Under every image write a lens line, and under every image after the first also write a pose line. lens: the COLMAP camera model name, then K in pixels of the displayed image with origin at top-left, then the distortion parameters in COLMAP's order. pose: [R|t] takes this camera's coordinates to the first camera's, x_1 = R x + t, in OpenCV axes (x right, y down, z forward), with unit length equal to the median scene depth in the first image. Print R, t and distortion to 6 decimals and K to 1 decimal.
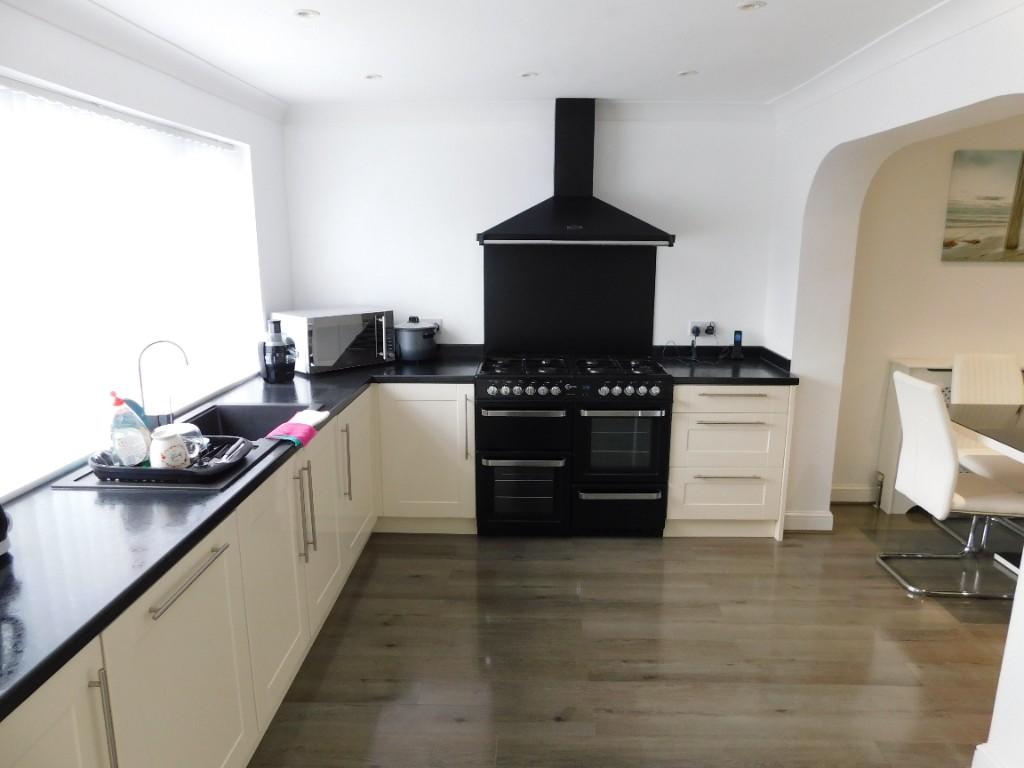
lens RADIAL K [[679.7, 0, 512.0], [0, 679.7, 384.0], [0, 0, 1]] dist [-0.040339, 0.001424]
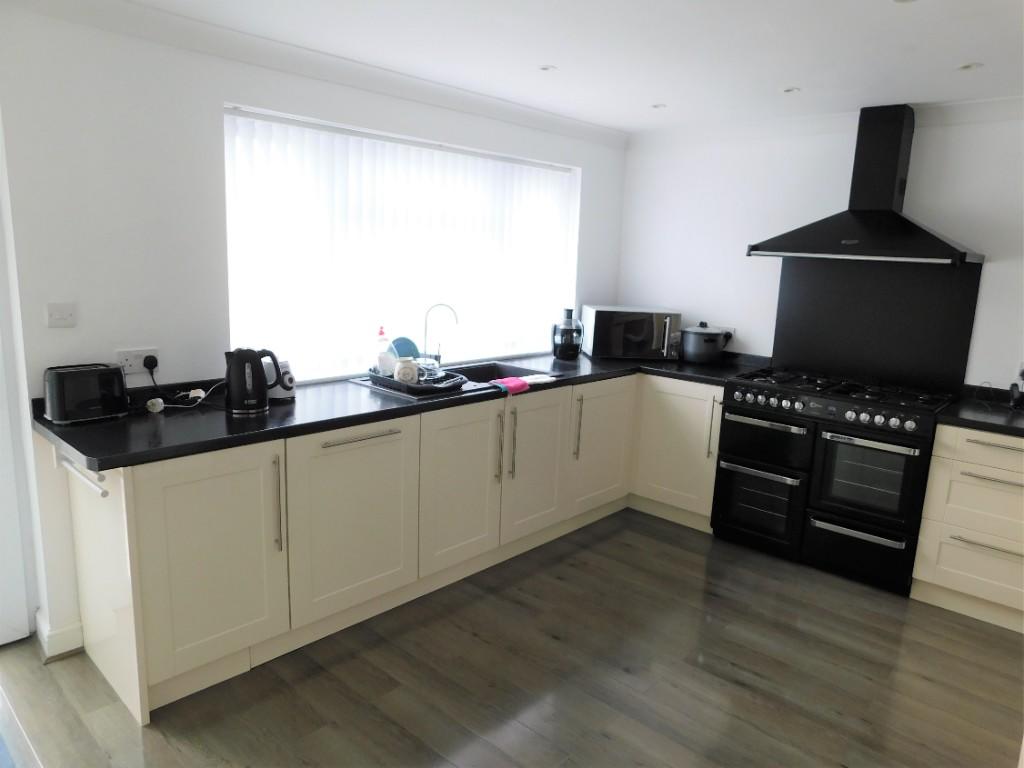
lens RADIAL K [[693.1, 0, 512.0], [0, 693.1, 384.0], [0, 0, 1]] dist [-0.064278, 0.041147]
pose [[0.752150, 0.151764, -0.641279, 0.371074], [-0.178037, 0.983731, 0.023991, 0.027072], [0.634487, 0.096127, 0.766933, -0.017694]]
